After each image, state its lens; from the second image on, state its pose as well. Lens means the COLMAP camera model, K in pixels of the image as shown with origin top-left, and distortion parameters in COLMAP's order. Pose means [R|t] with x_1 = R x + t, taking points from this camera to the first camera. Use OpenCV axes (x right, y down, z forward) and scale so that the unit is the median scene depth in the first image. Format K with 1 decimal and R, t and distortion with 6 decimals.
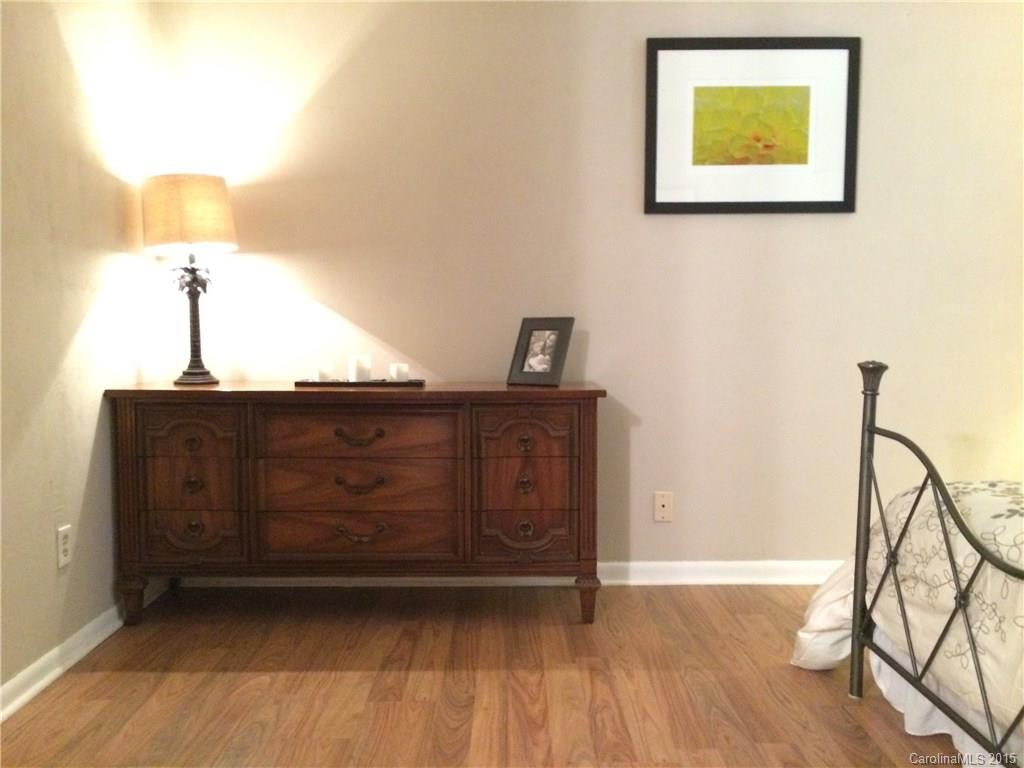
lens RADIAL K [[879.9, 0, 512.0], [0, 879.9, 384.0], [0, 0, 1]] dist [0.044092, -0.004405]
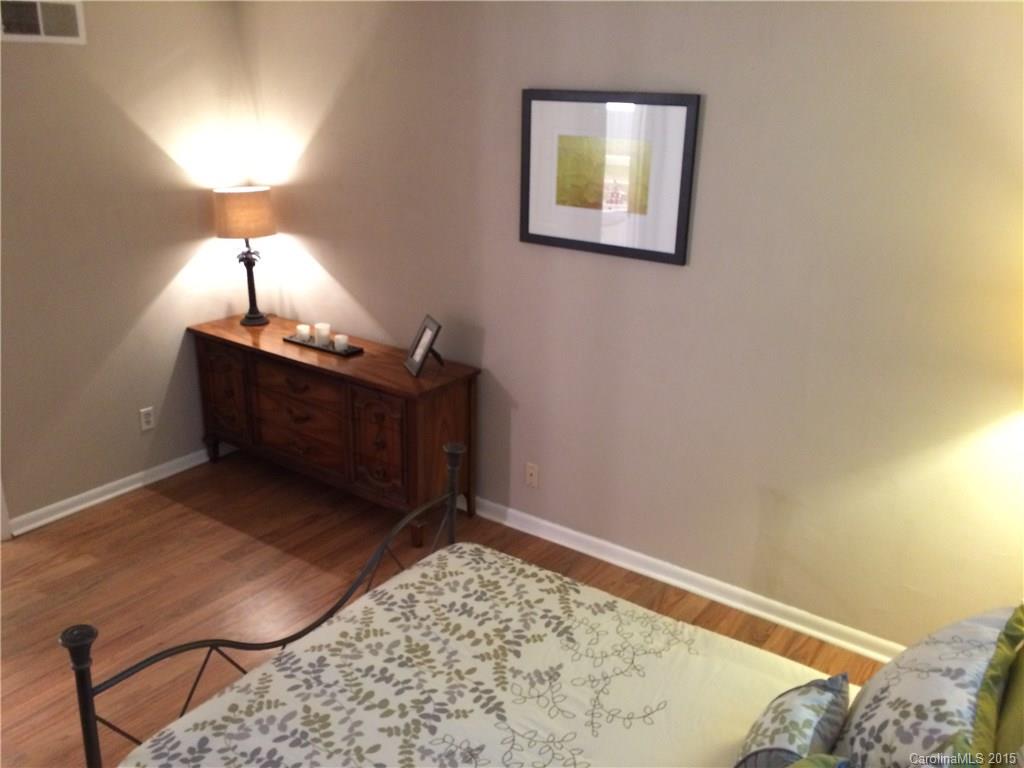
lens RADIAL K [[879.9, 0, 512.0], [0, 879.9, 384.0], [0, 0, 1]] dist [0.044092, -0.004405]
pose [[0.808665, 0.216331, -0.547049, 0.850529], [-0.063052, 0.956445, 0.285021, -0.356521], [0.584881, -0.195994, 0.787084, 0.034278]]
